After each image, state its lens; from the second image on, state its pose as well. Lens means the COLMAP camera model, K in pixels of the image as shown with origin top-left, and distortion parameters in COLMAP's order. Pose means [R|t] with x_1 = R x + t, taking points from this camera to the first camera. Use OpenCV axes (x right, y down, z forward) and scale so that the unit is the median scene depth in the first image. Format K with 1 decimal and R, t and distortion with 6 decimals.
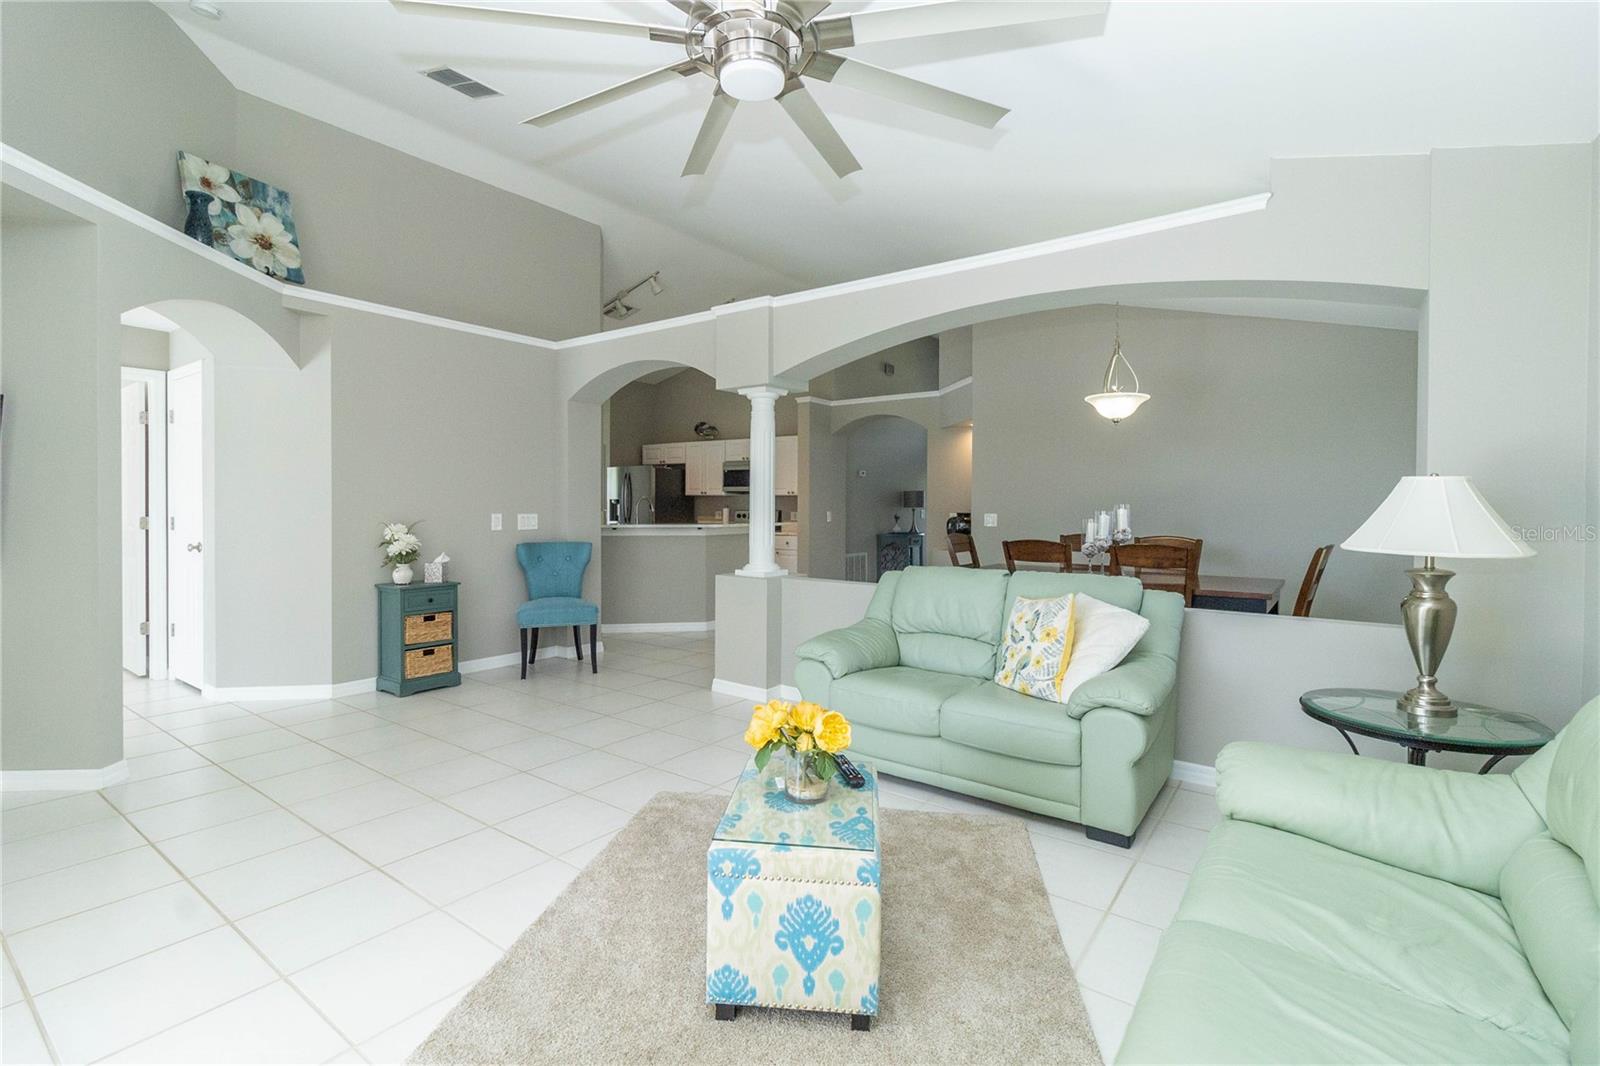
lens RADIAL K [[728.9, 0, 796.0], [0, 728.9, 514.6], [0, 0, 1]] dist [-0.000410, 0.000170]
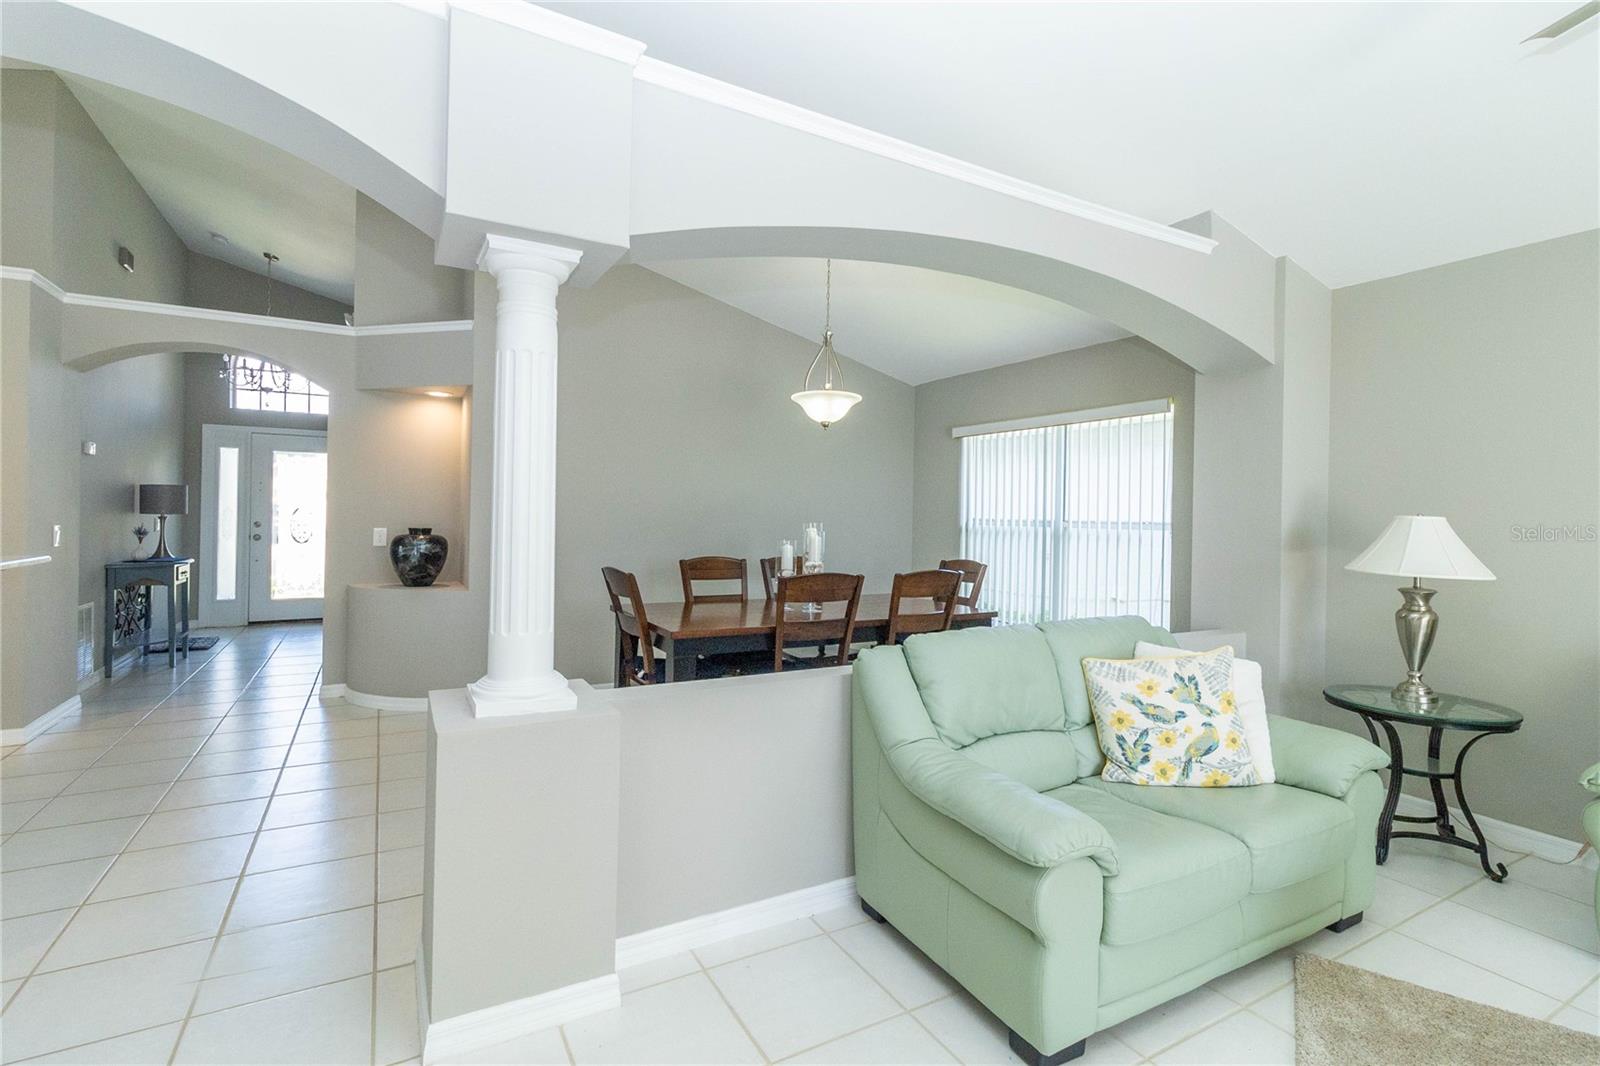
lens RADIAL K [[739.9, 0, 801.2], [0, 739.9, 516.4], [0, 0, 1]] dist [0.000899, -0.000015]
pose [[0.415176, 0.007915, 0.909707, -0.577891], [-0.006127, 0.999964, -0.005904, -0.027841], [-0.909720, -0.003123, 0.415210, 1.088294]]
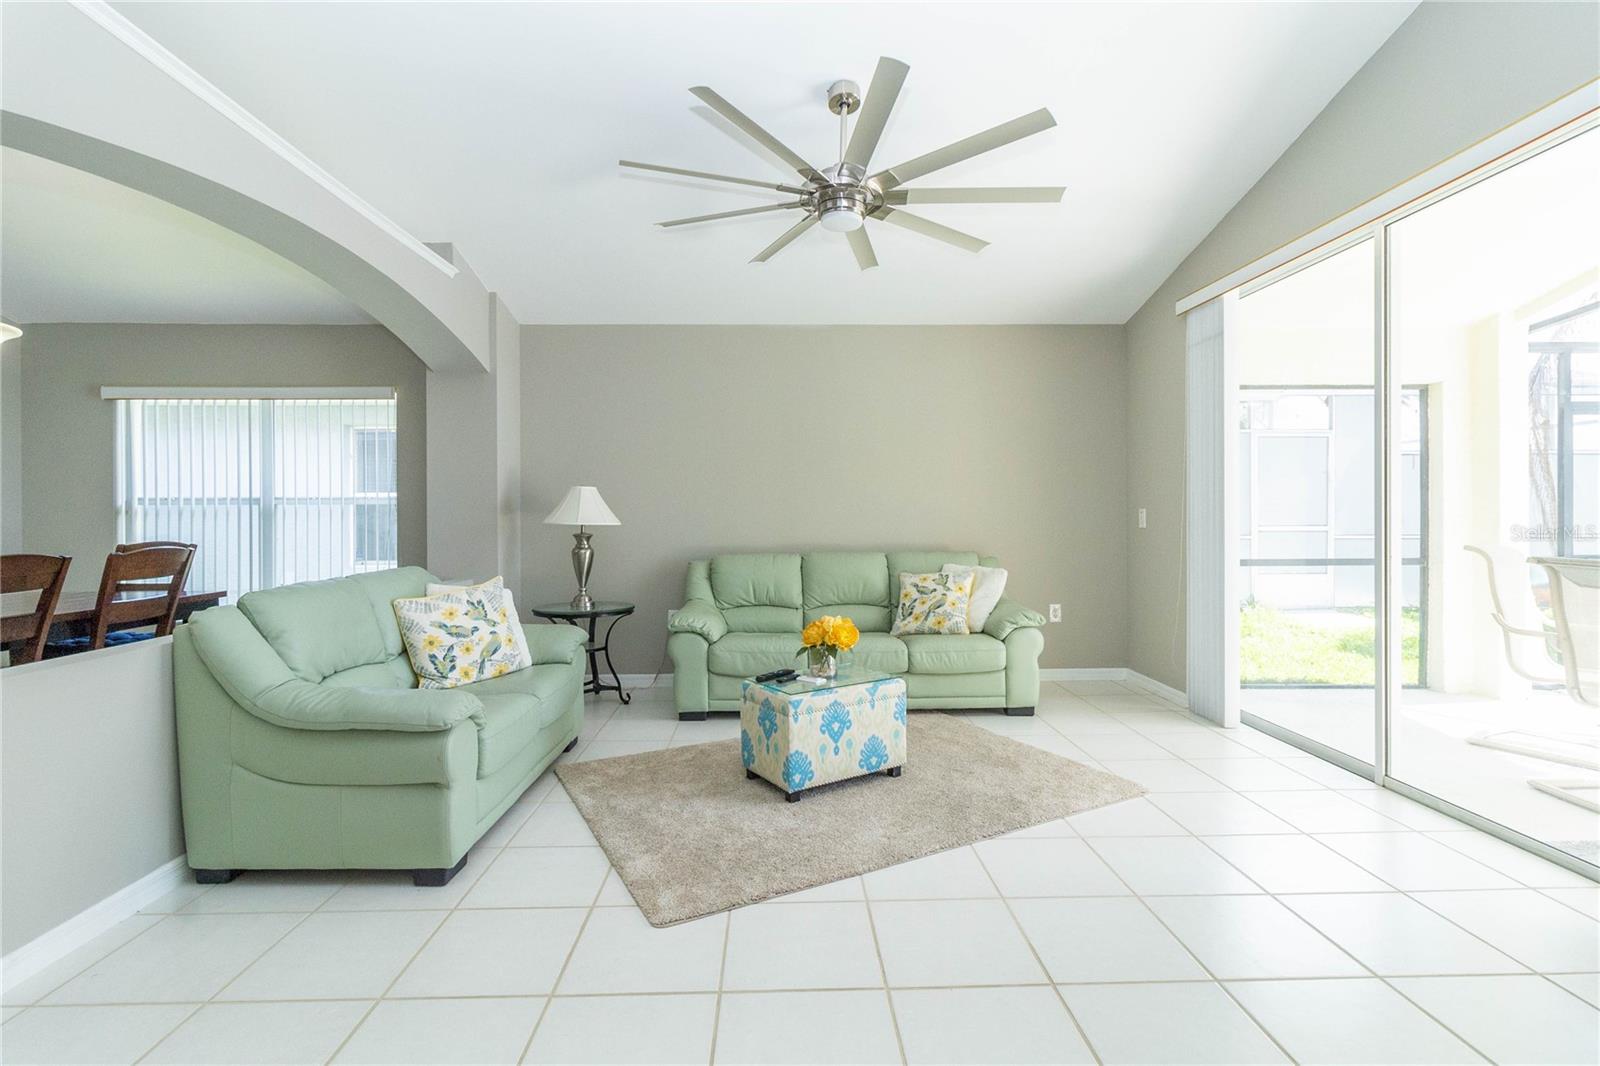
lens RADIAL K [[725.1, 0, 795.0], [0, 725.1, 519.8], [0, 0, 1]] dist [-0.000386, 0.000174]
pose [[-0.607366, -0.003499, 0.794414, -0.785997], [0.016232, 0.999727, 0.016813, 0.010556], [-0.794256, 0.023107, -0.607143, 1.307813]]
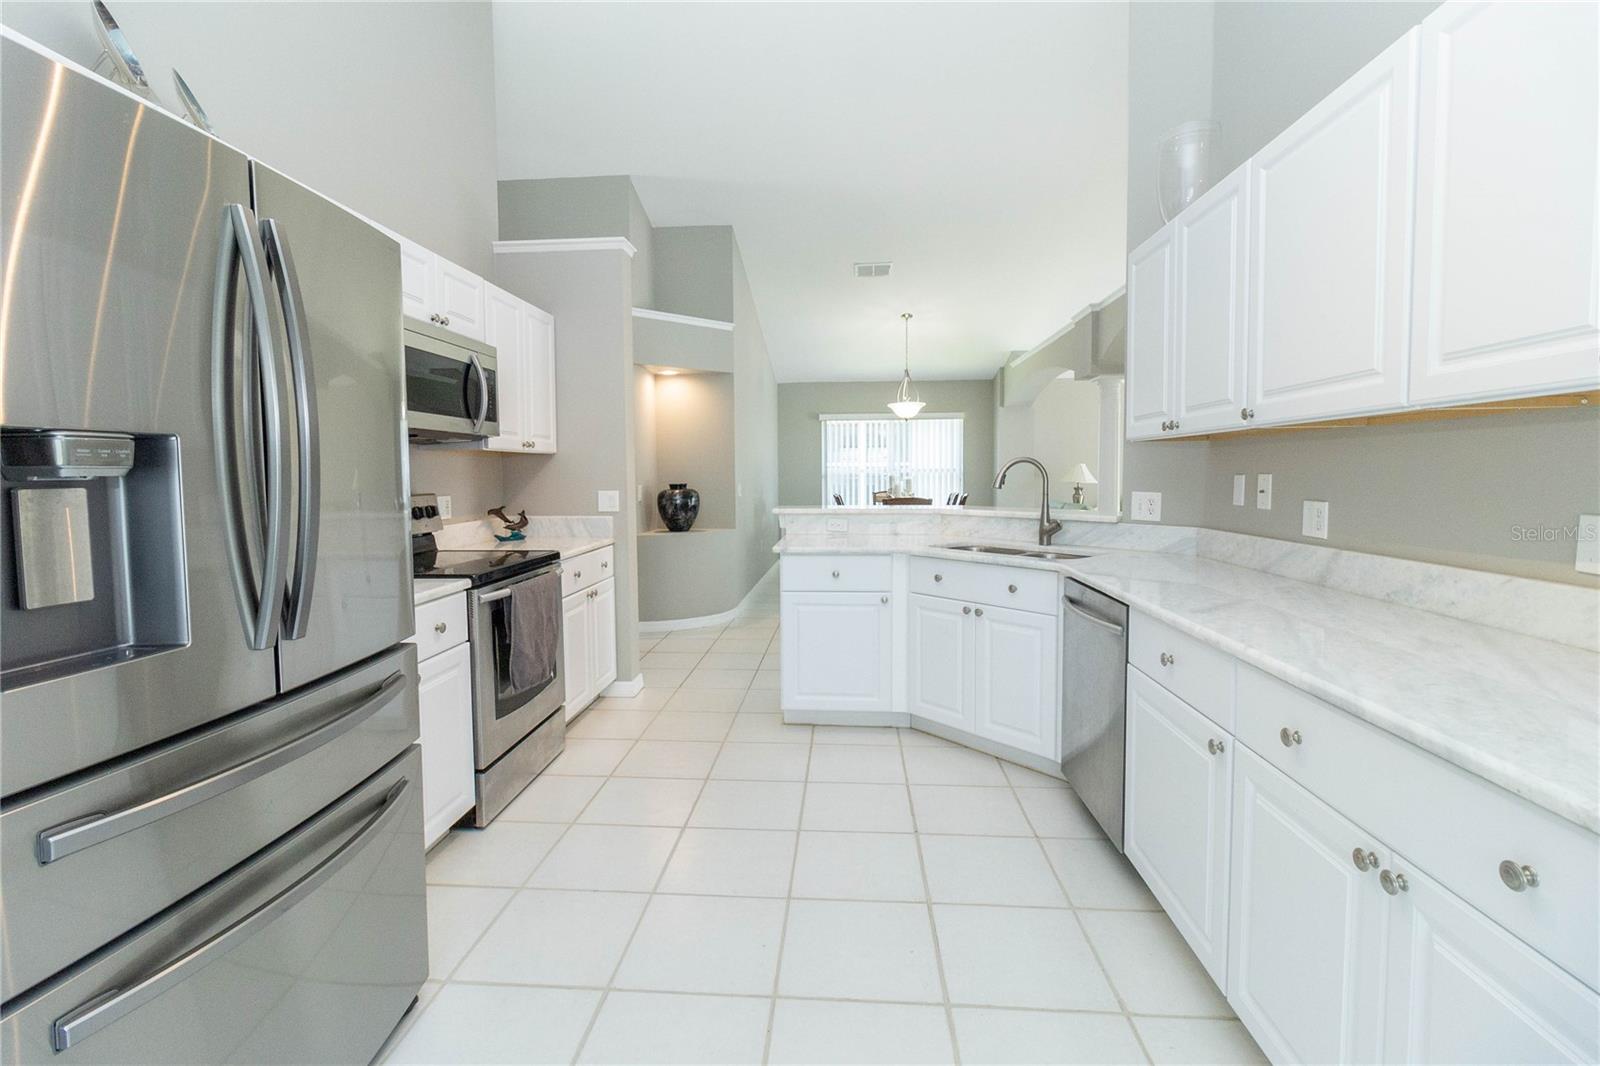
lens RADIAL K [[728.9, 0, 796.0], [0, 728.9, 514.6], [0, 0, 1]] dist [-0.000410, 0.000170]
pose [[-0.522722, -0.040950, 0.851519, -1.284992], [0.020355, 0.997961, 0.060488, -0.036511], [-0.852260, 0.048951, -0.520823, 3.313456]]
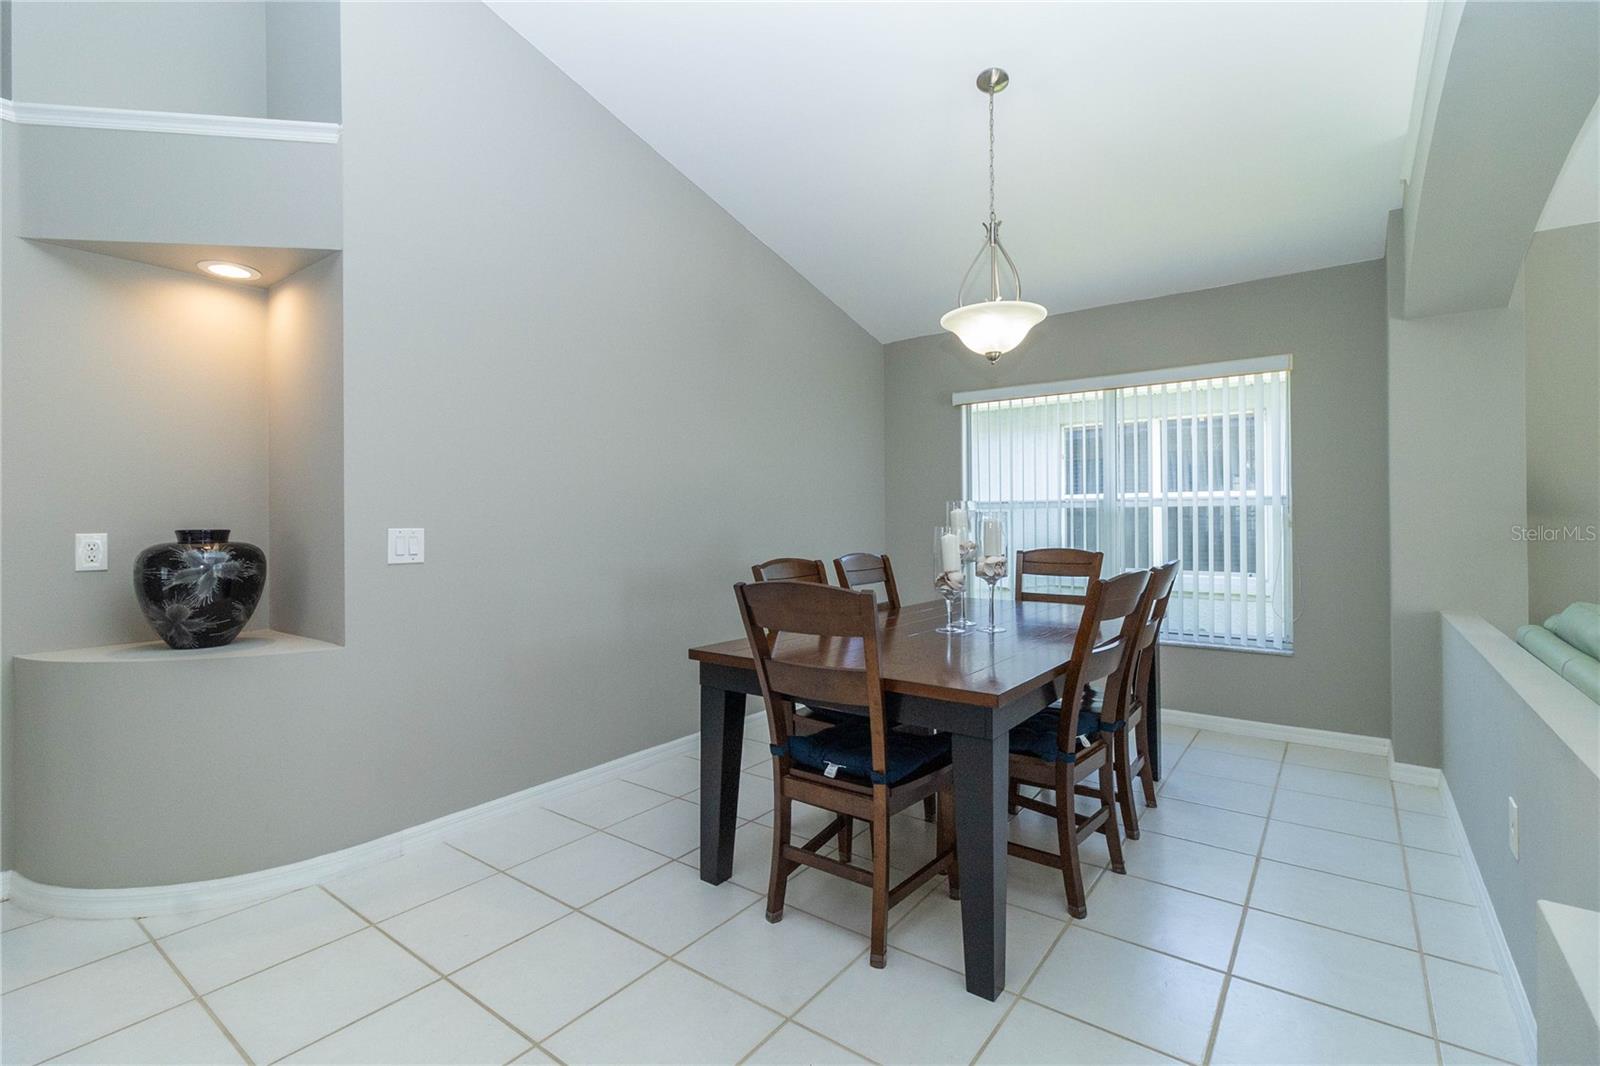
lens RADIAL K [[728.9, 0, 796.0], [0, 728.9, 514.6], [0, 0, 1]] dist [-0.000410, 0.000170]
pose [[0.014892, 0.006805, 0.999866, -0.234513], [0.020434, 0.999766, -0.007108, -0.003731], [-0.999680, 0.020537, 0.014749, 1.873849]]
